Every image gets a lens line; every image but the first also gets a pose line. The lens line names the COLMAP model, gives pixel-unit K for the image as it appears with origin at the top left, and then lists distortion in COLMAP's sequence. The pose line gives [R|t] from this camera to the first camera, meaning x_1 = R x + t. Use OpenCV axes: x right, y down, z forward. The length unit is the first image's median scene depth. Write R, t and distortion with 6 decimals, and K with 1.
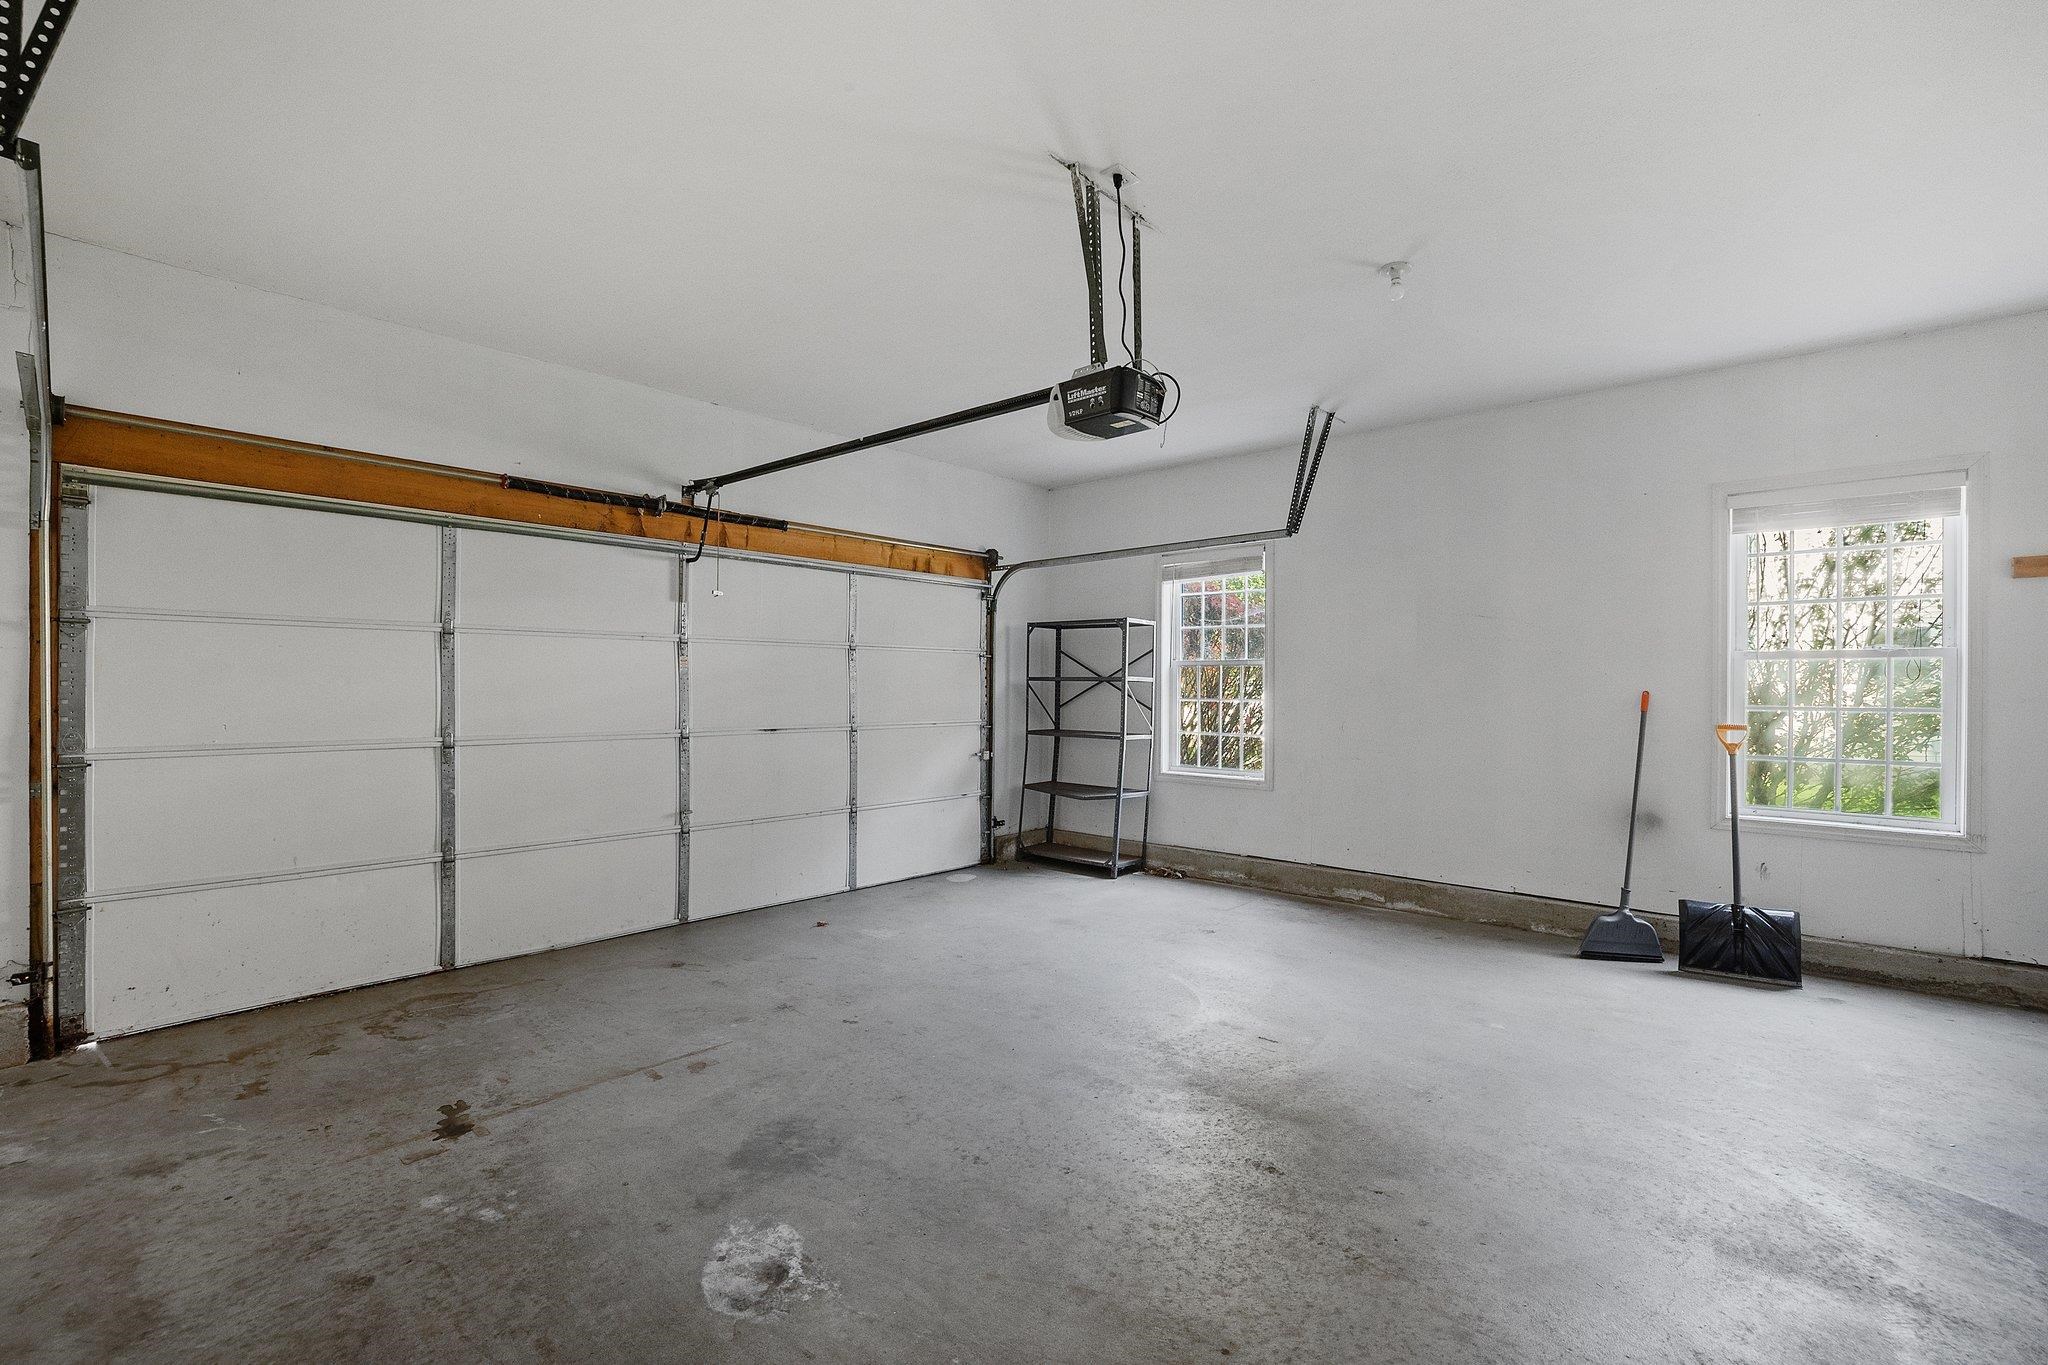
lens RADIAL K [[873.1, 0, 1014.6], [0, 873.1, 679.6], [0, 0, 1]] dist [-0.052390, 0.019153]
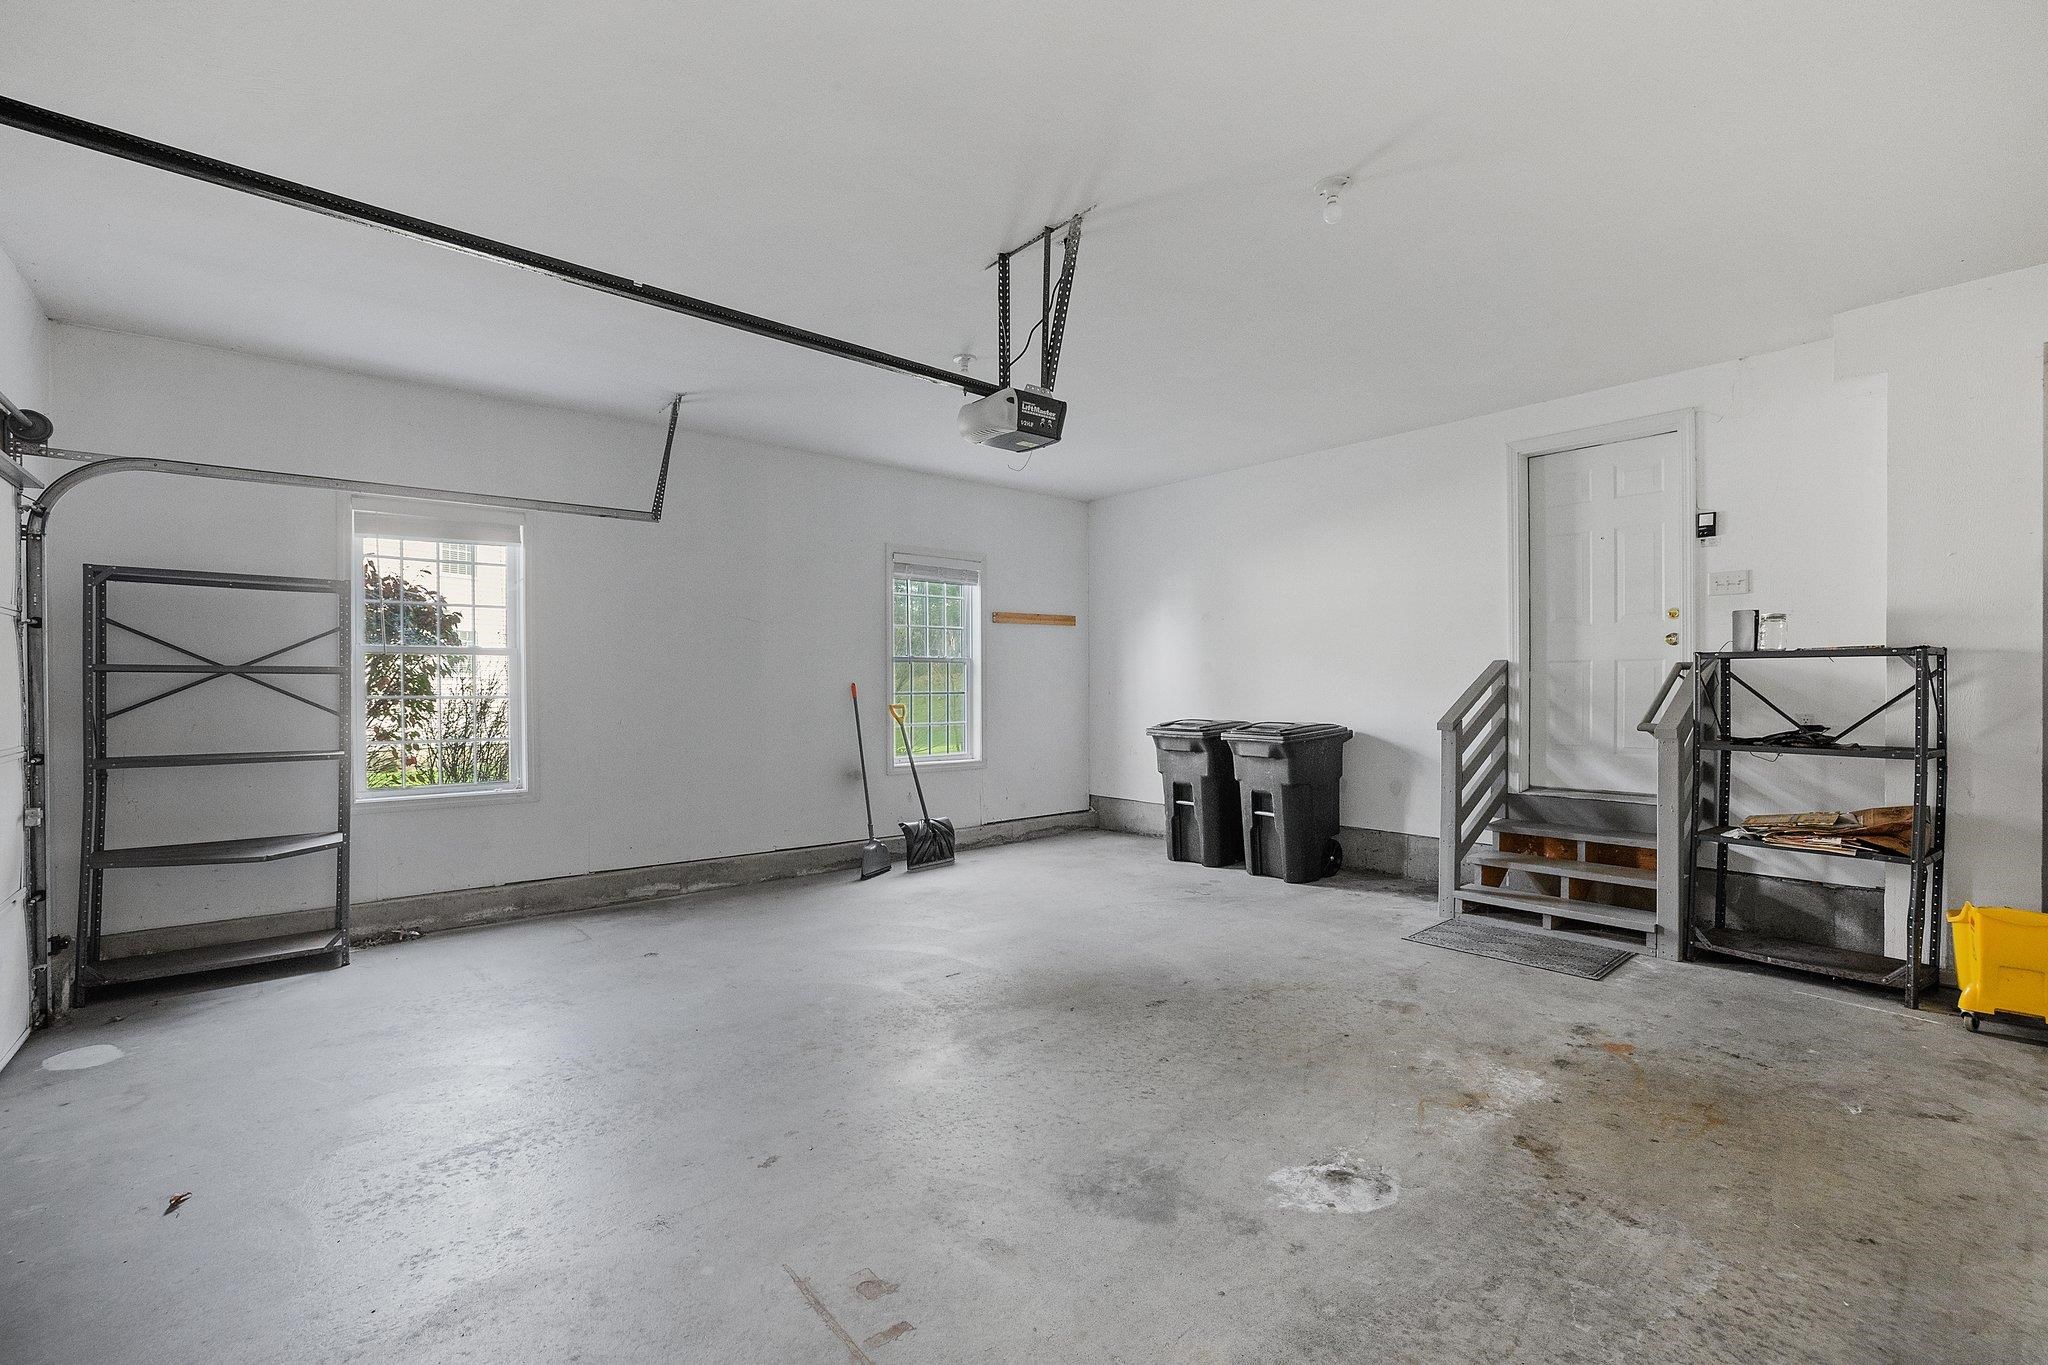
lens RADIAL K [[873.1, 0, 1014.6], [0, 873.1, 679.6], [0, 0, 1]] dist [-0.052390, 0.019153]
pose [[0.148802, 0.001003, 0.988867, -0.684713], [-0.003596, 0.999993, -0.000473, 0.008294], [-0.988861, -0.003486, 0.148804, 0.576292]]
